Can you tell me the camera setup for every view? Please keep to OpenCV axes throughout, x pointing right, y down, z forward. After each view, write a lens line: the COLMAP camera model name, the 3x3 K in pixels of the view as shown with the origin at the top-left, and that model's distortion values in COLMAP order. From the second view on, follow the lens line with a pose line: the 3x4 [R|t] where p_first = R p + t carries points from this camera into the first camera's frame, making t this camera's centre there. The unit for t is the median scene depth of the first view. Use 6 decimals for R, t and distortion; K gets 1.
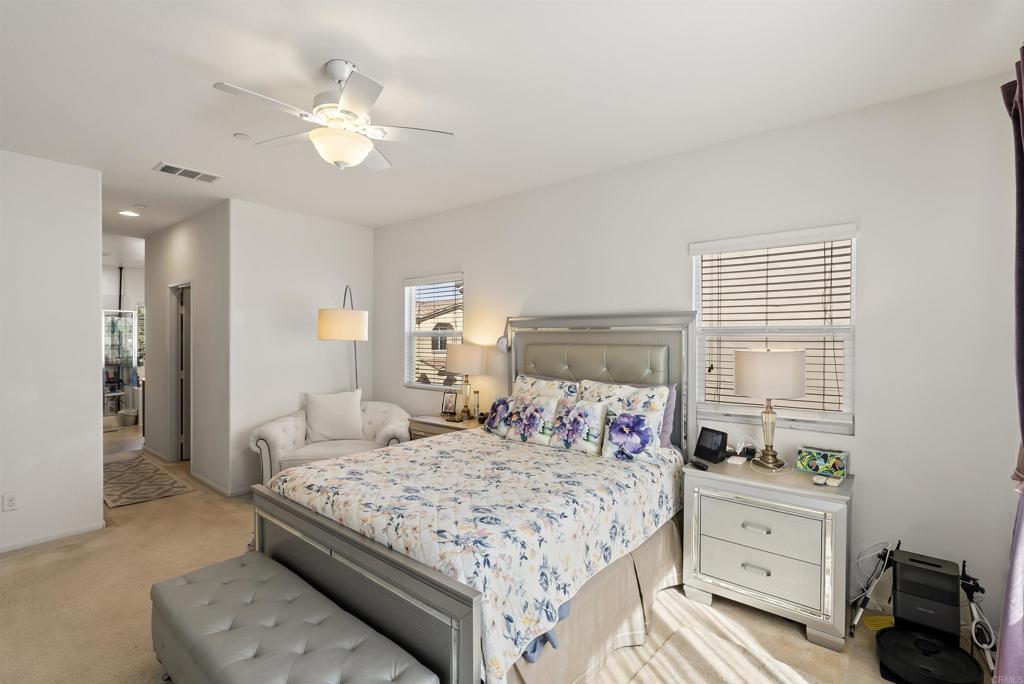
lens RADIAL K [[464.3, 0, 510.9], [0, 464.3, 334.1], [0, 0, 1]] dist [-0.003794, 0.001019]
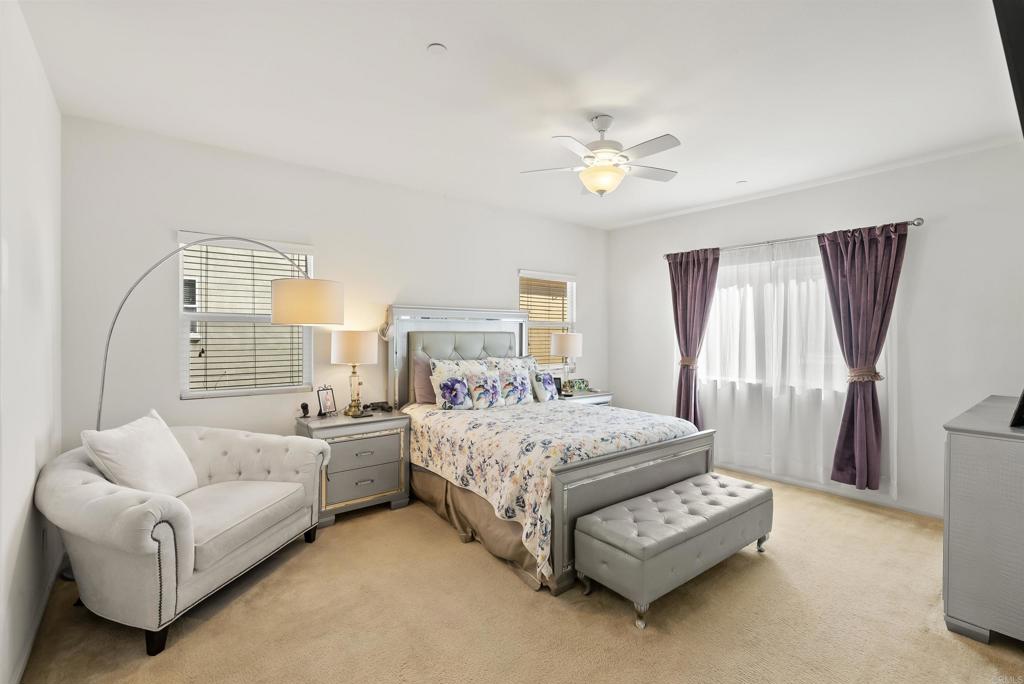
lens RADIAL K [[464.3, 0, 510.9], [0, 464.3, 334.1], [0, 0, 1]] dist [-0.003794, 0.001019]
pose [[0.215873, -0.007291, 0.976394, -1.149334], [-0.013639, 0.999852, 0.010481, 0.015980], [-0.976326, -0.015580, 0.215741, 0.641341]]
